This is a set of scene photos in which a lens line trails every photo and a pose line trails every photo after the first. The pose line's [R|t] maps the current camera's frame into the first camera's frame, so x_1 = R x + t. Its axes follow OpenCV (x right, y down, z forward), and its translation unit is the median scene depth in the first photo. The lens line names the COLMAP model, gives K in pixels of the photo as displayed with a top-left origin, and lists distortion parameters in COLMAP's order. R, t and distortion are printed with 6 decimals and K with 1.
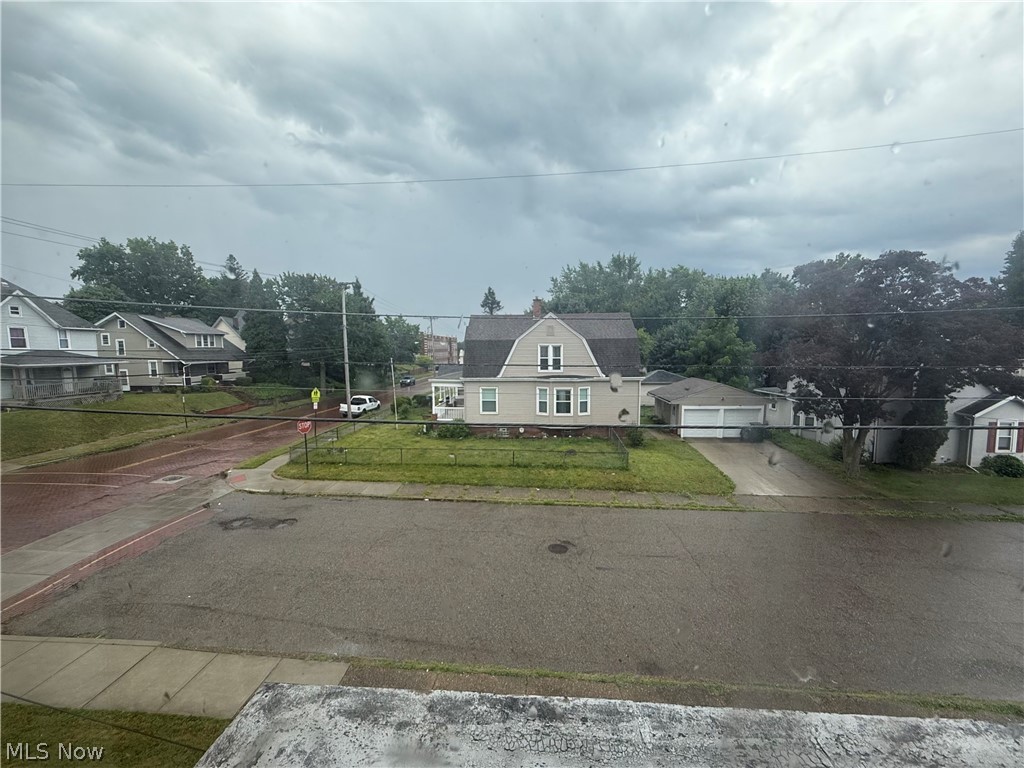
lens RADIAL K [[410.4, 0, 511.4], [0, 410.4, 386.8], [0, 0, 1]] dist [0.000226, -0.000054]
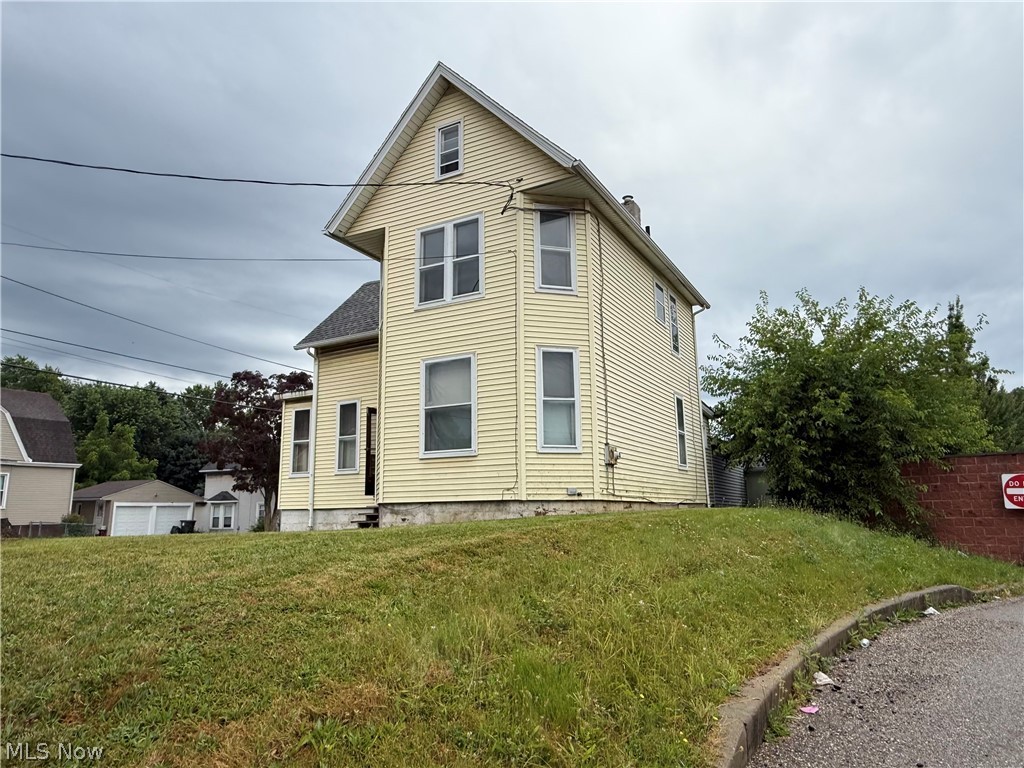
lens RADIAL K [[660.7, 0, 513.7], [0, 660.7, 388.5], [0, 0, 1]] dist [-0.000352, -0.000653]
pose [[0.437609, 0.162404, 0.884378, -0.482796], [0.095926, 0.969508, -0.225503, 0.198938], [-0.894034, 0.183517, 0.408687, -0.389601]]
